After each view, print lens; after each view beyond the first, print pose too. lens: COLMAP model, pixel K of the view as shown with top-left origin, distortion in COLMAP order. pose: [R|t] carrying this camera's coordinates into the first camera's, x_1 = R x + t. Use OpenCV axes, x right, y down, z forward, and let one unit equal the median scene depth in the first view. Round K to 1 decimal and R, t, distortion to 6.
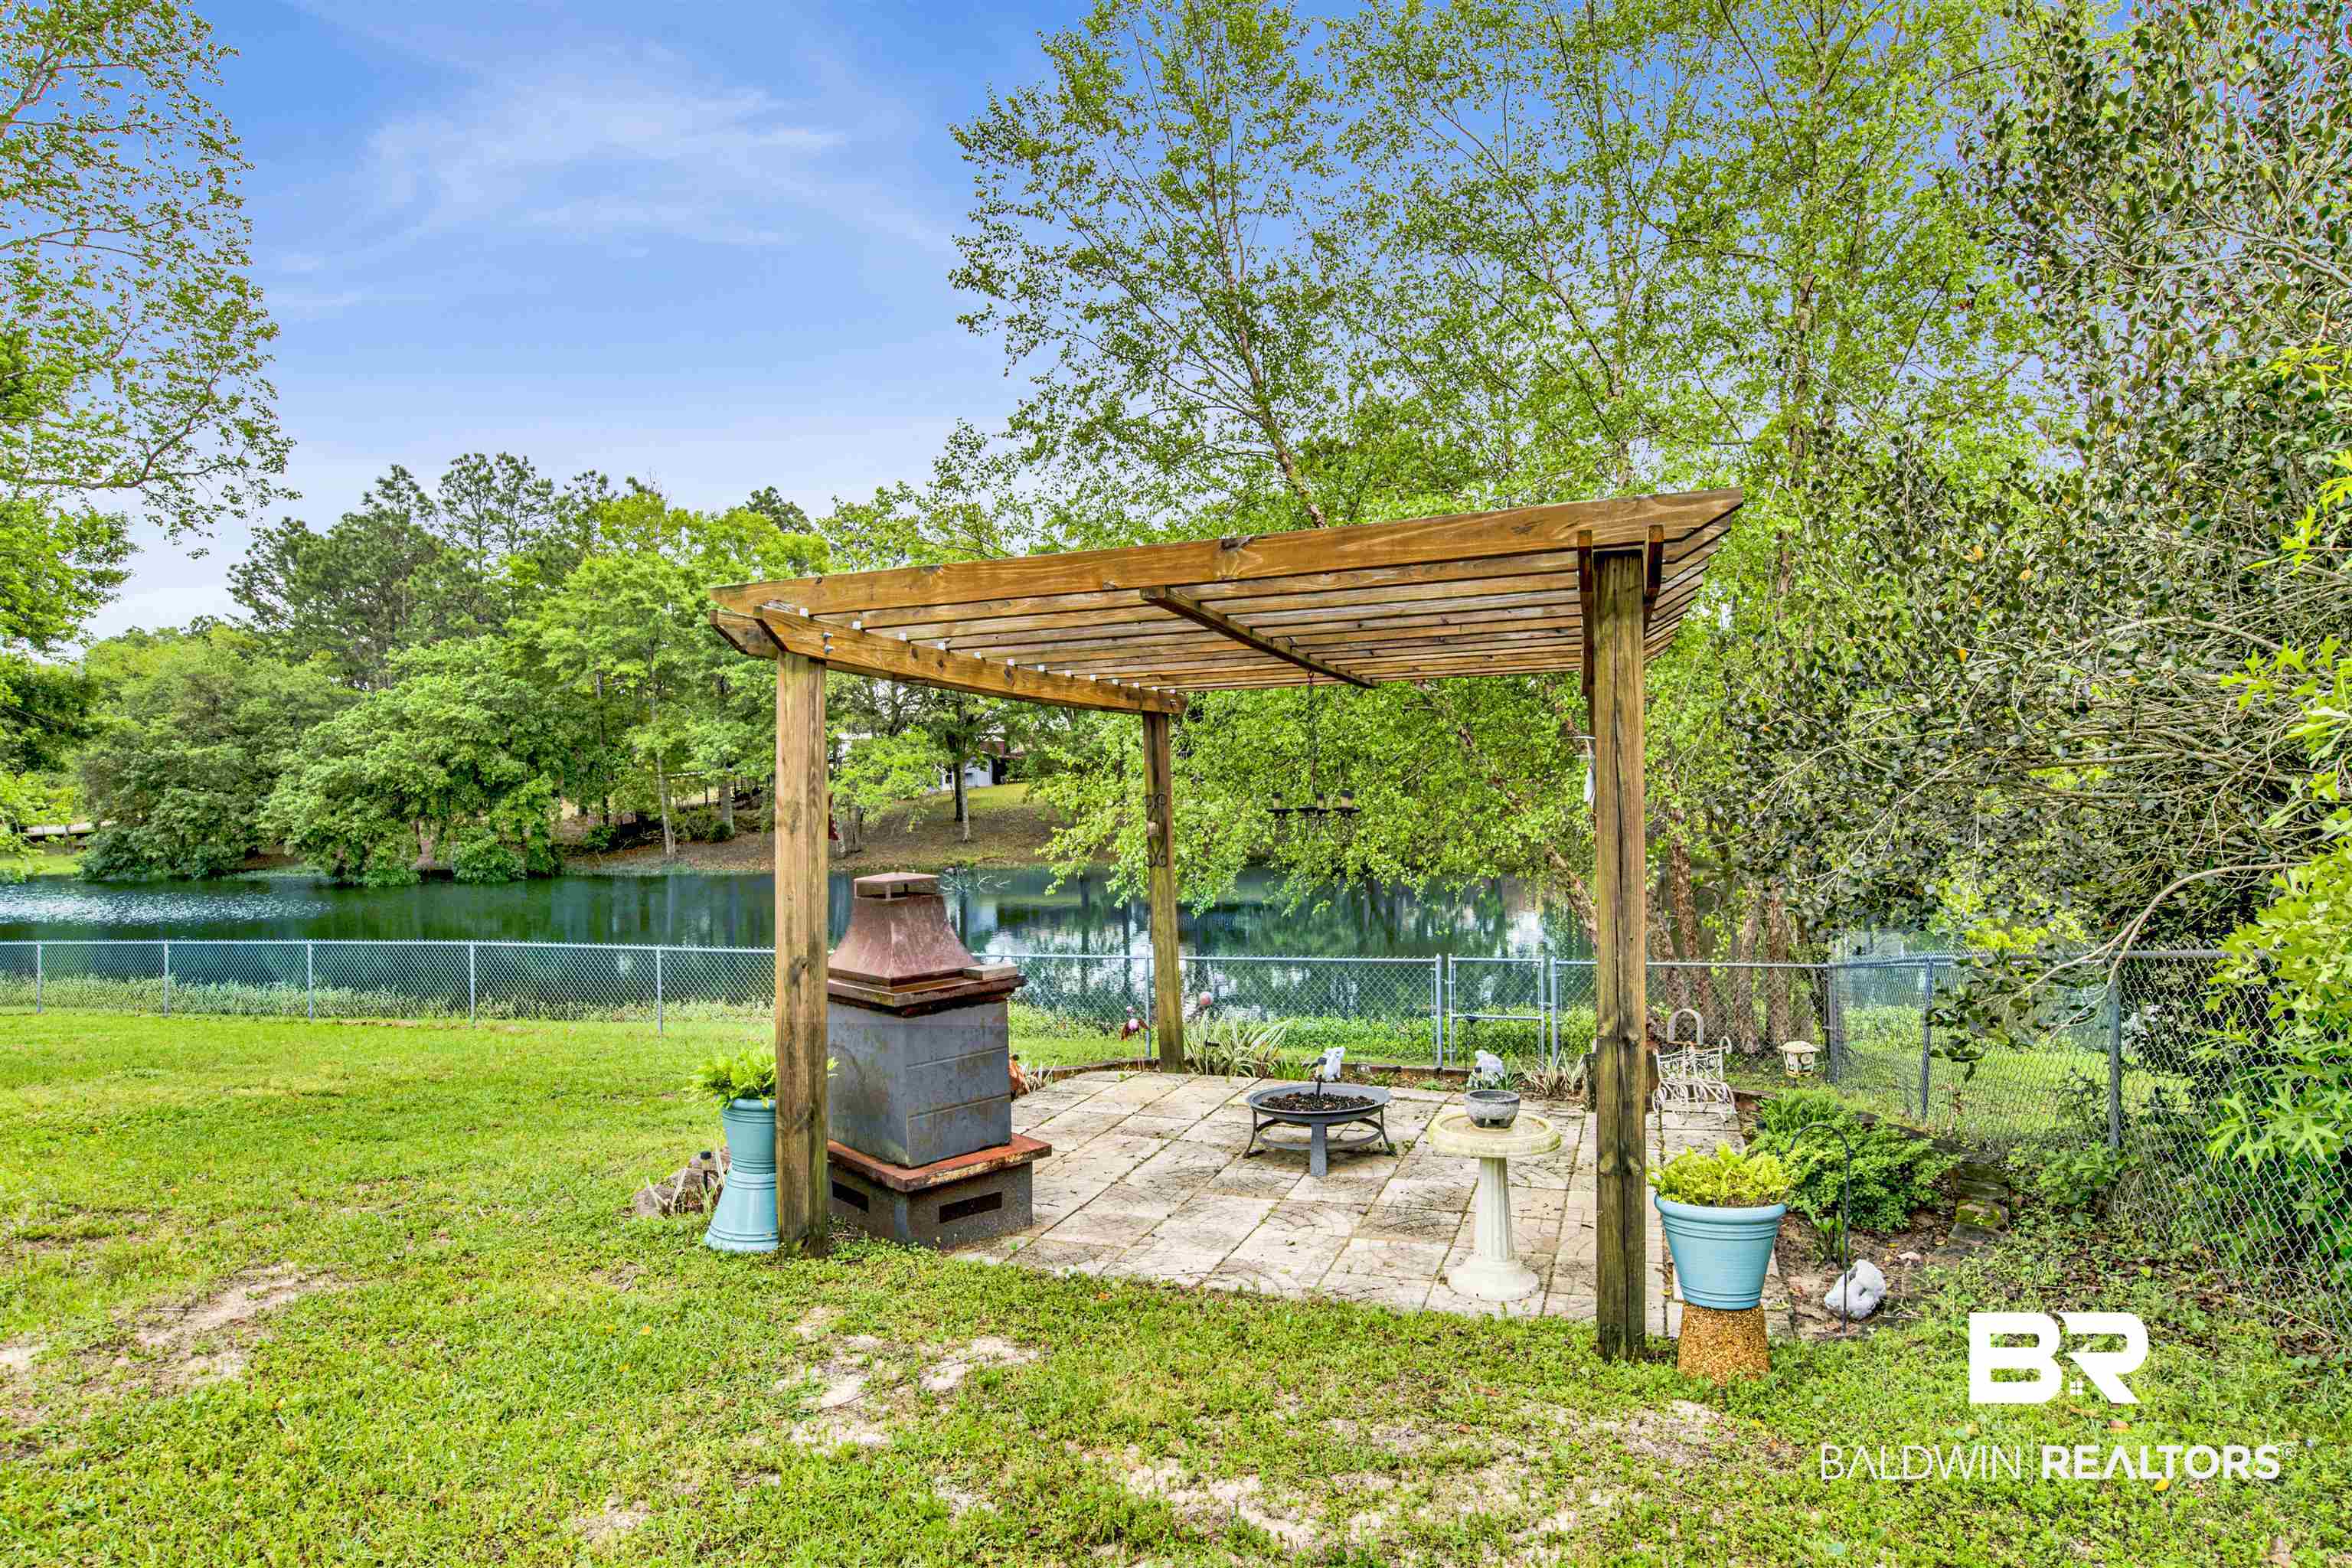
lens RADIAL K [[1319.0, 0, 1188.6], [0, 1319.0, 809.9], [0, 0, 1]] dist [-0.029036, -0.000654]
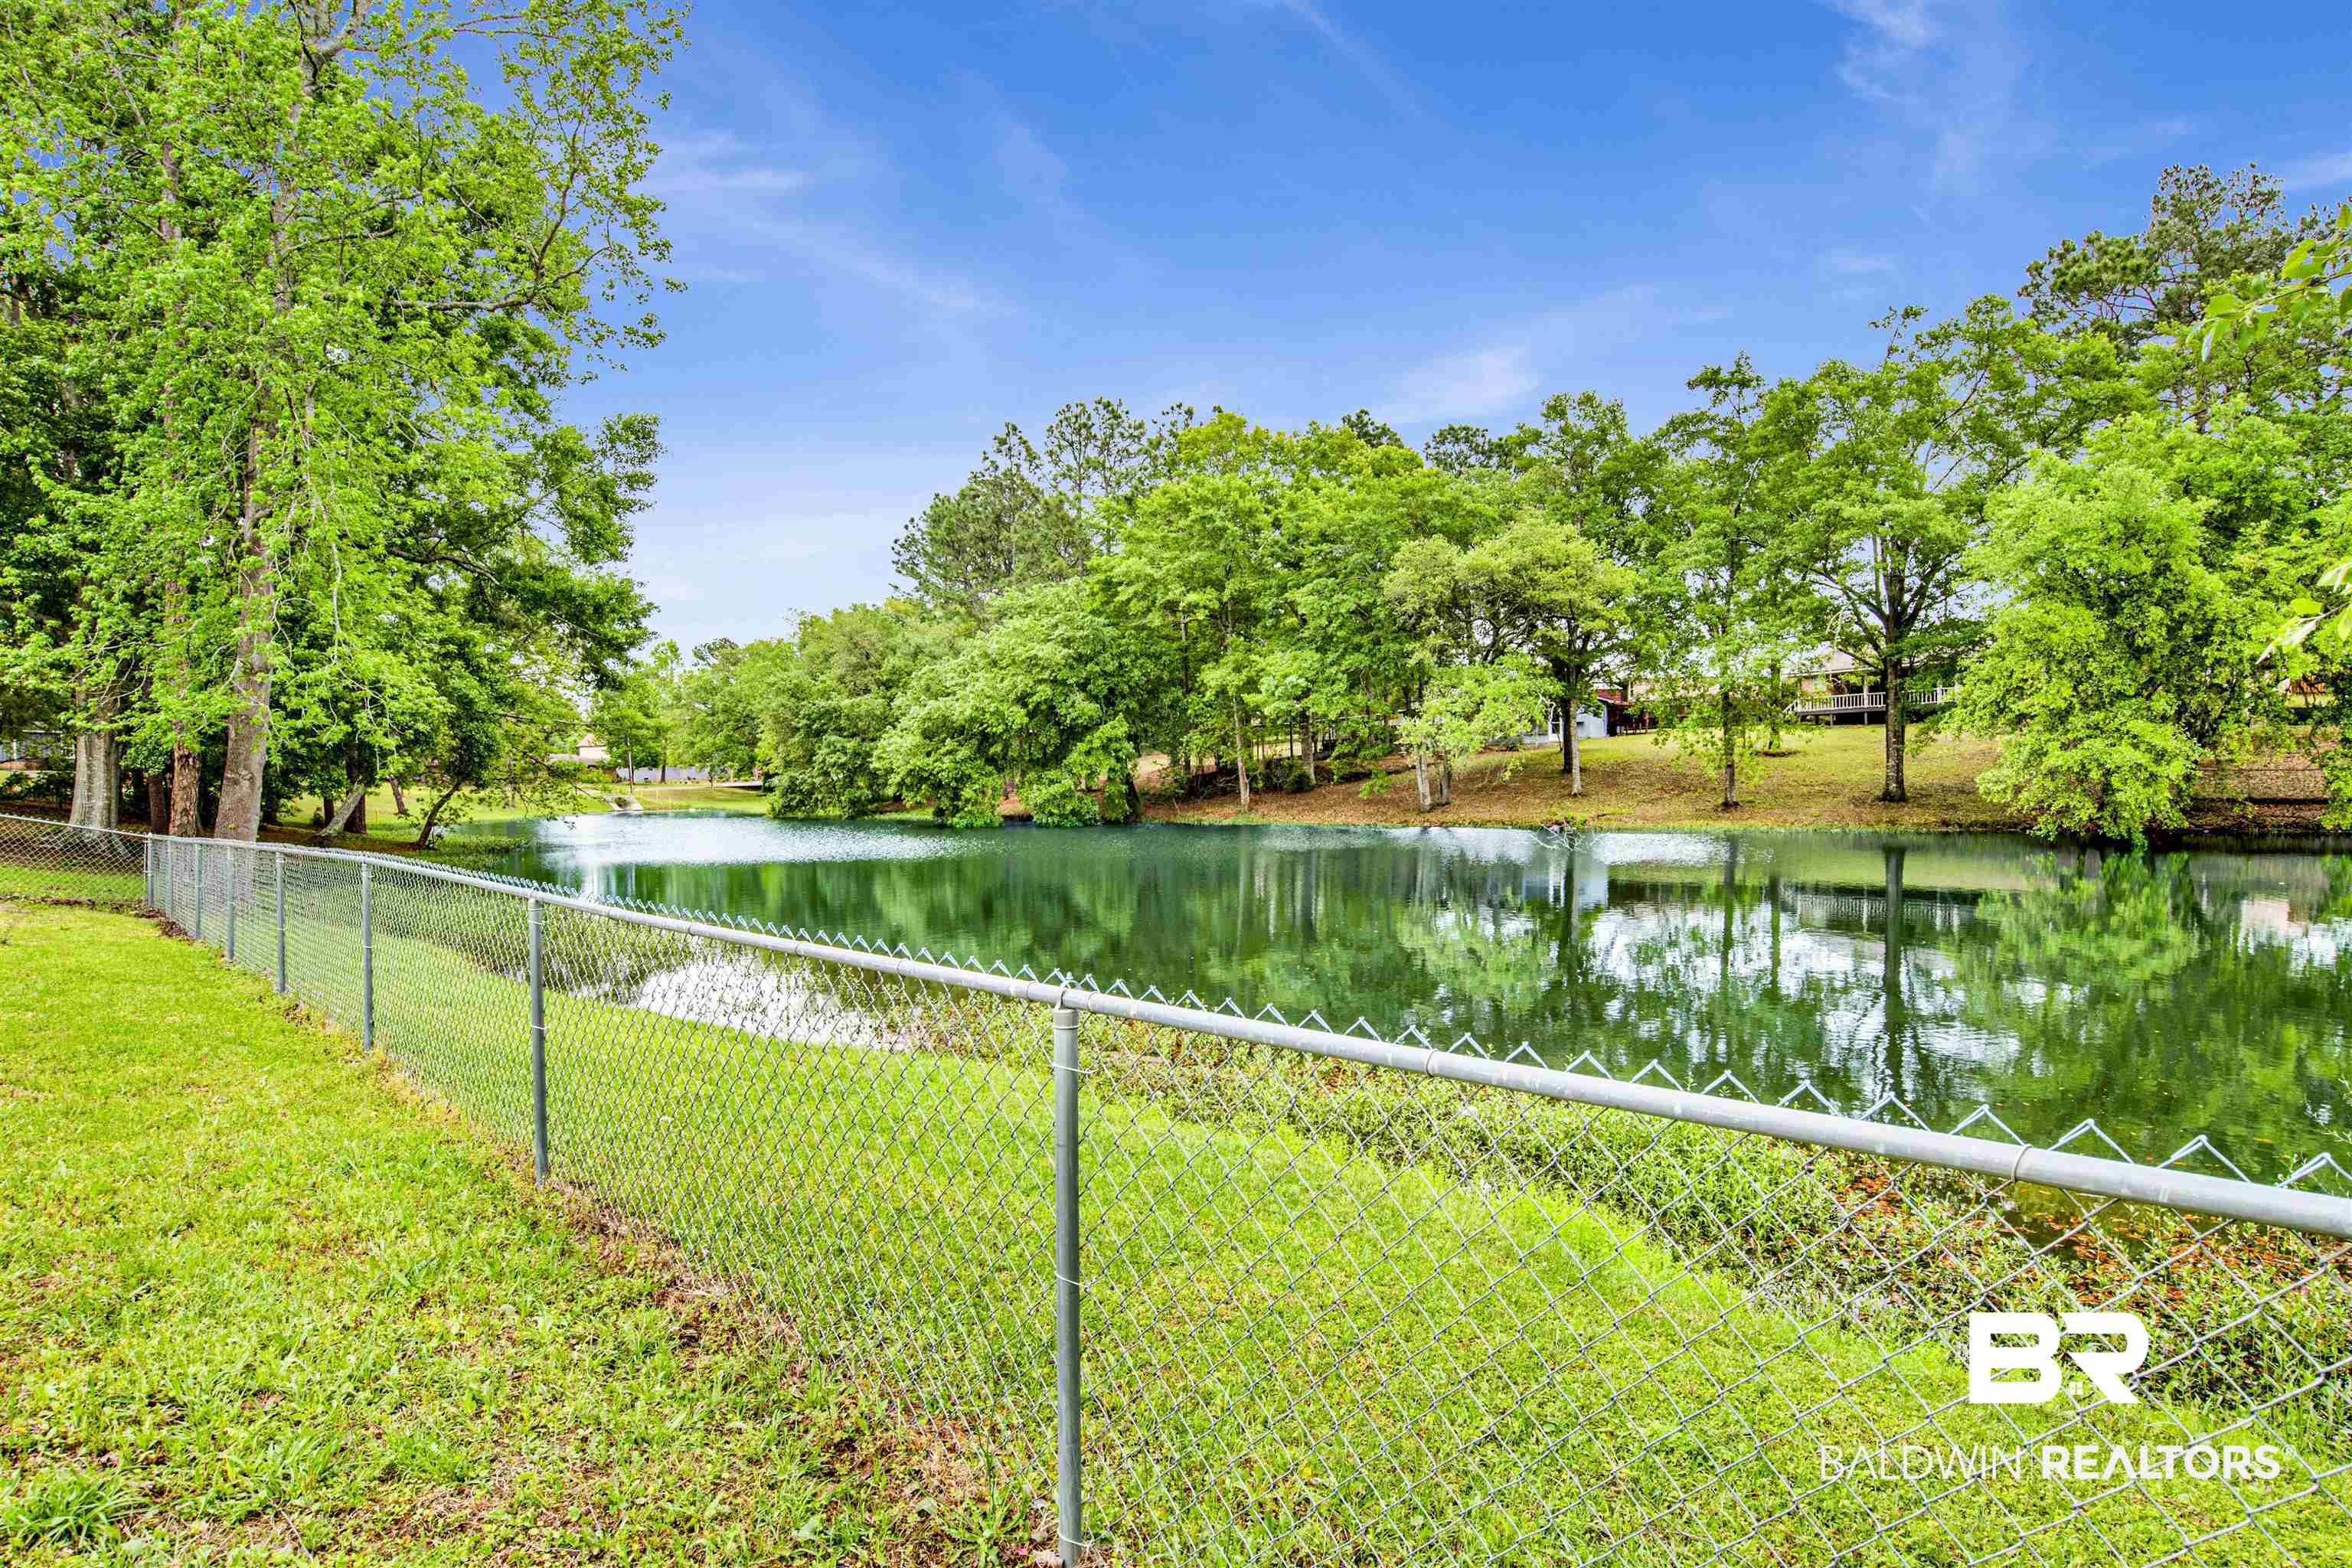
lens RADIAL K [[1222.7, 0, 1204.8], [0, 1222.7, 819.0], [0, 0, 1]] dist [-0.040064, -0.000002]
pose [[0.896876, 0.027751, -0.441412, -0.040706], [-0.016841, 0.999449, 0.028616, 0.019694], [0.441962, -0.018231, 0.896848, 0.217905]]
